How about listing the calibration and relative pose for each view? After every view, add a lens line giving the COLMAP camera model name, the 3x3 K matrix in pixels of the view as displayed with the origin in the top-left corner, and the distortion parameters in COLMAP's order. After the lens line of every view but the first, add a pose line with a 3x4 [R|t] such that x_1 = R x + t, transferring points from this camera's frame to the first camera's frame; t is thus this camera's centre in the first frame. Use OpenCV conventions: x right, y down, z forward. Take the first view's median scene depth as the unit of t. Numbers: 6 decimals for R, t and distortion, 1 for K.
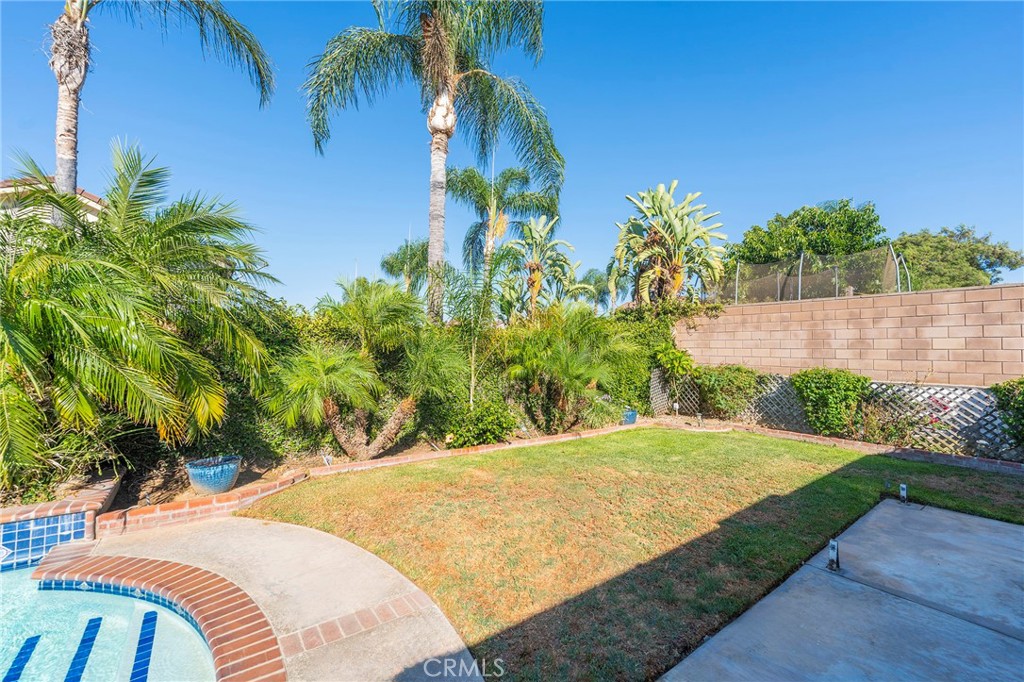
lens RADIAL K [[409.0, 0, 515.3], [0, 409.0, 339.5], [0, 0, 1]] dist [0.000570, 0.000094]
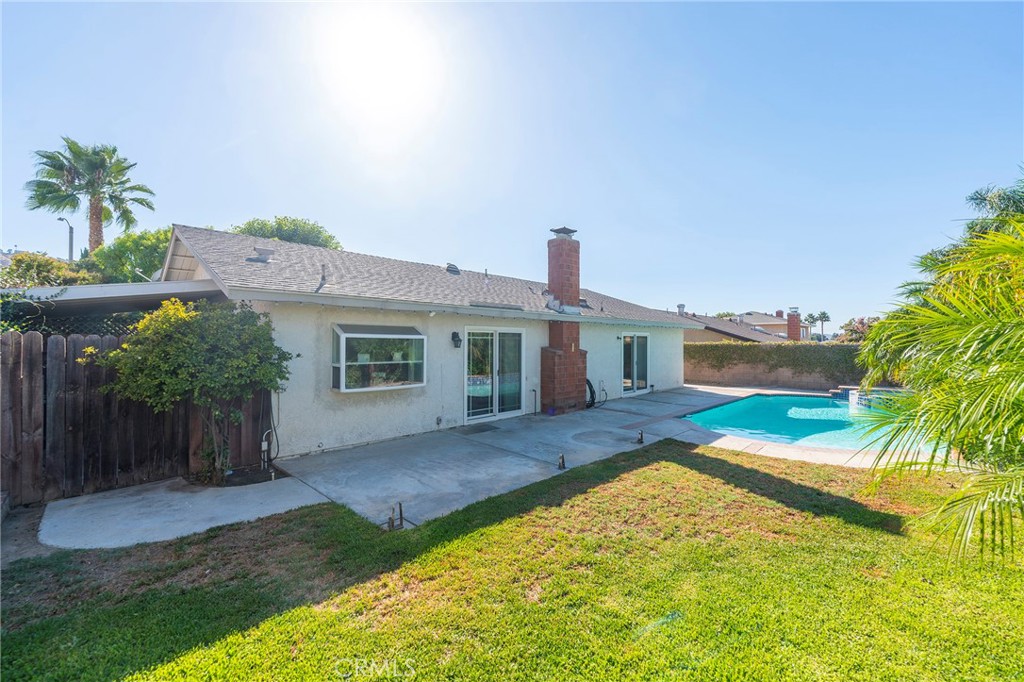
lens RADIAL K [[409.0, 0, 515.3], [0, 409.0, 339.5], [0, 0, 1]] dist [0.000570, 0.000094]
pose [[-0.990986, -0.026731, -0.131274, 0.493943], [-0.021042, 0.998786, -0.044532, 0.034250], [0.132305, -0.041368, -0.990345, 1.107268]]
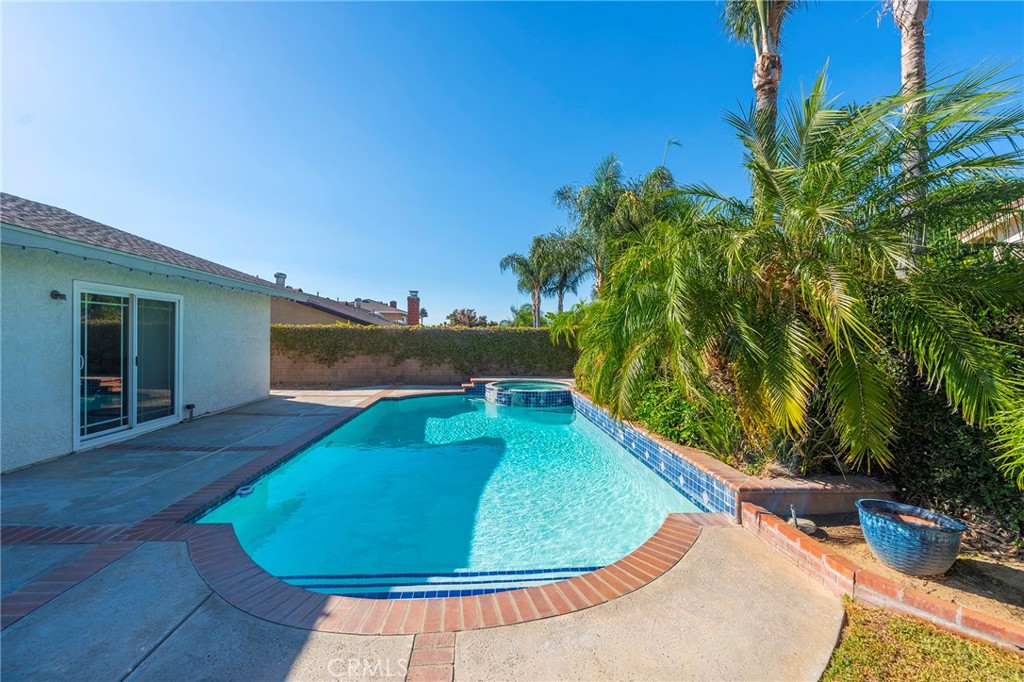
lens RADIAL K [[413.8, 0, 512.0], [0, 413.8, 341.0], [0, 0, 1]] dist [-0.001529, -0.000076]
pose [[-0.543359, -0.021228, -0.839232, 0.036530], [0.005257, 0.999575, -0.028687, 0.035452], [0.839484, -0.019999, -0.543016, 0.465543]]
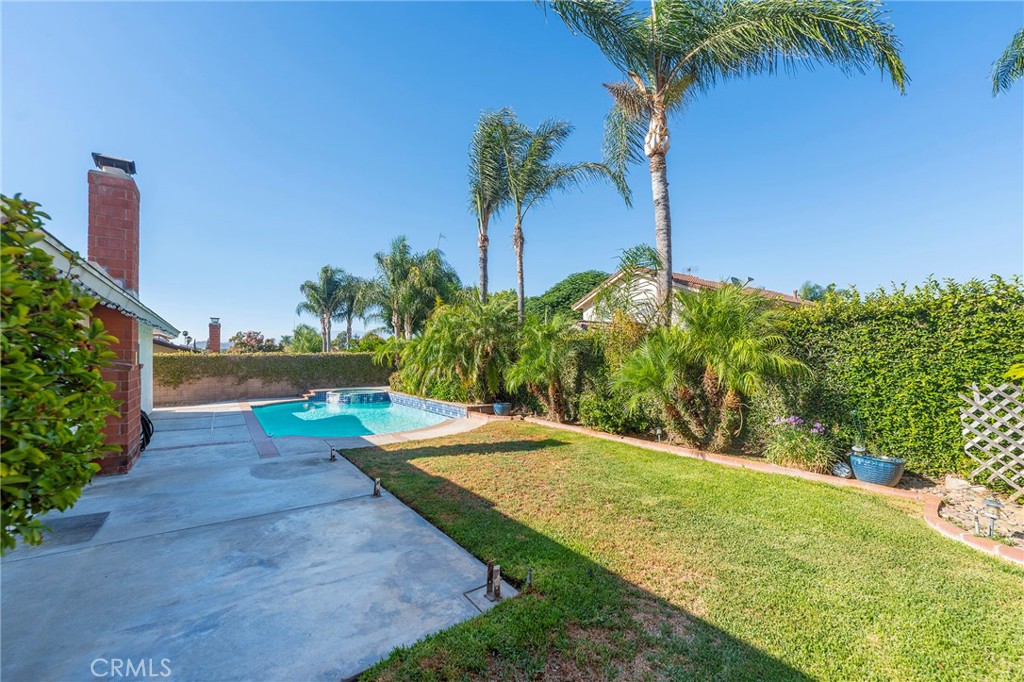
lens RADIAL K [[417.1, 0, 514.4], [0, 417.1, 350.7], [0, 0, 1]] dist [0.000003, 0.000275]
pose [[-0.033993, -0.031859, -0.998914, 0.929359], [0.041604, 0.998580, -0.033264, 0.040438], [0.998556, -0.042689, -0.032619, 0.635104]]
